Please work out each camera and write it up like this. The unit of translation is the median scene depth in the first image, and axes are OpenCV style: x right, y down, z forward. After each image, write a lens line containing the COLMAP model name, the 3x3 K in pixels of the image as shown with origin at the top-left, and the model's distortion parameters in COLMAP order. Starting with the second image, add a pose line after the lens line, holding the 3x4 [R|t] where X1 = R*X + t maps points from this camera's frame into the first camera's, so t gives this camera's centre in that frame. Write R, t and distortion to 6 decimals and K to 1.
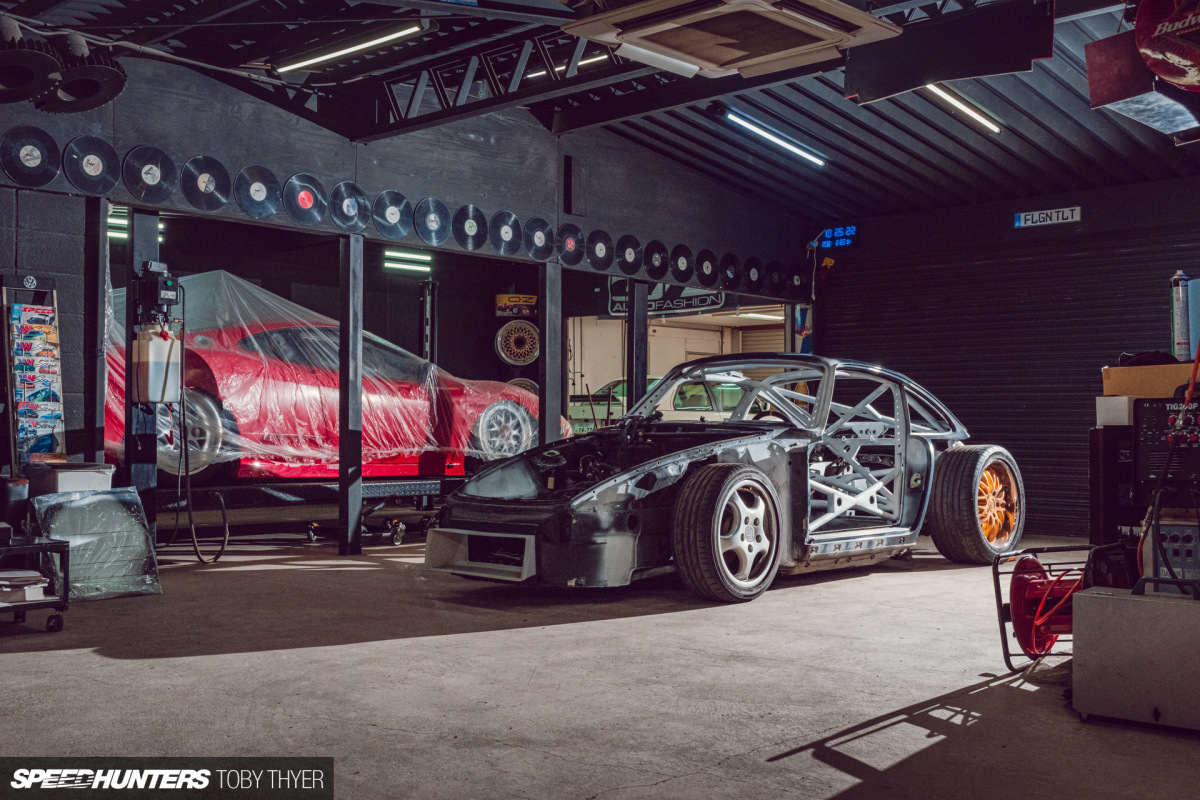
lens RADIAL K [[1283.8, 0, 600.0], [0, 1283.8, 400.0], [0, 0, 1]] dist [-0.000517, -0.001807]
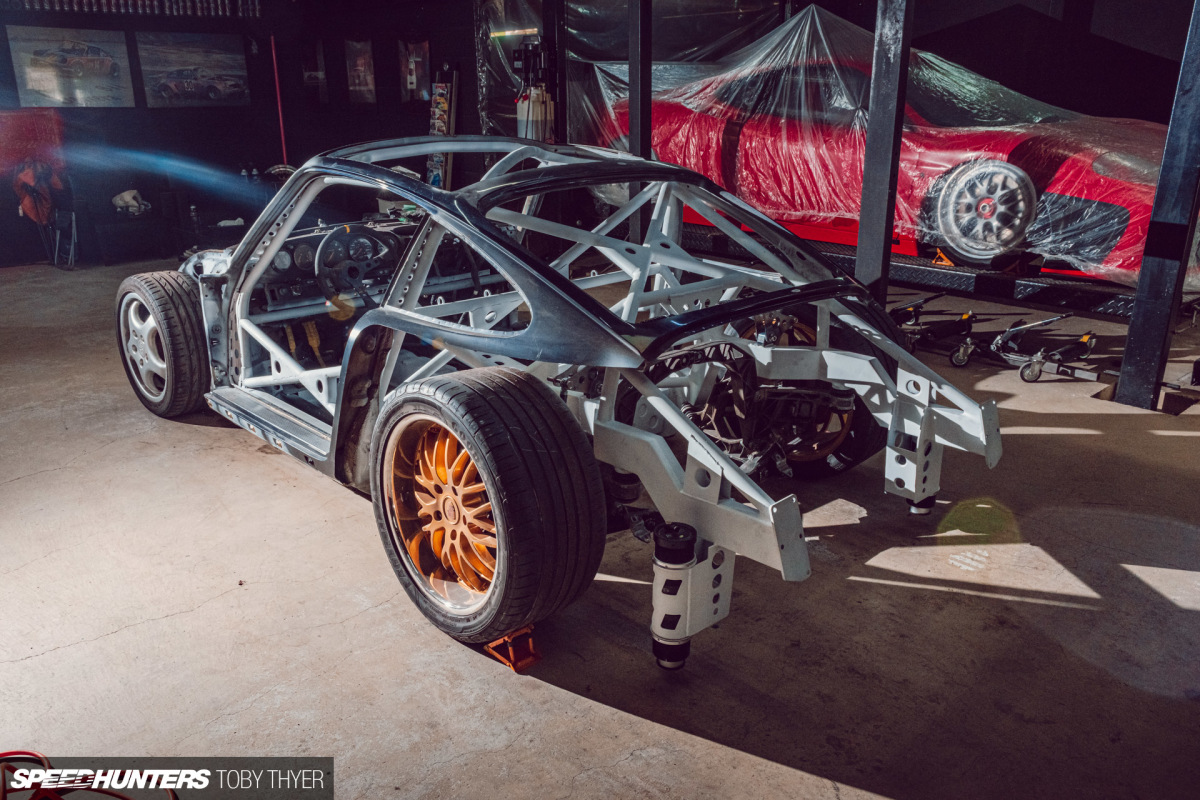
lens RADIAL K [[938.9, 0, 600.0], [0, 938.9, 400.0], [0, 0, 1]] dist [0.009134, -0.003441]
pose [[-0.064765, 0.317896, -0.945911, 0.595776], [0.027866, 0.948108, 0.316726, -0.056167], [0.997511, -0.005846, -0.070262, 1.071748]]
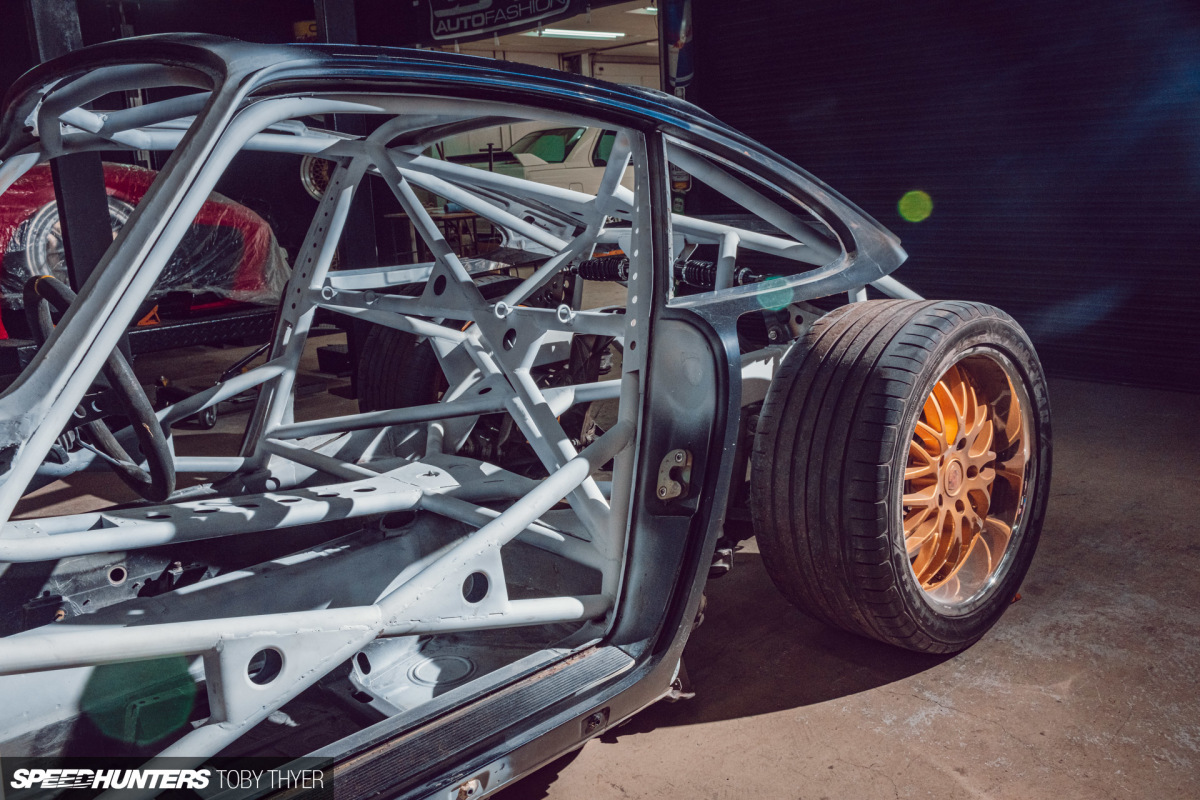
lens RADIAL K [[1028.2, 0, 600.0], [0, 1028.2, 400.0], [0, 0, 1]] dist [0.000563, -0.004222]
pose [[0.995920, -0.040675, -0.080559, 0.234107], [0.058957, 0.969091, 0.239555, -0.009143], [0.068325, -0.243327, 0.967535, 0.733042]]
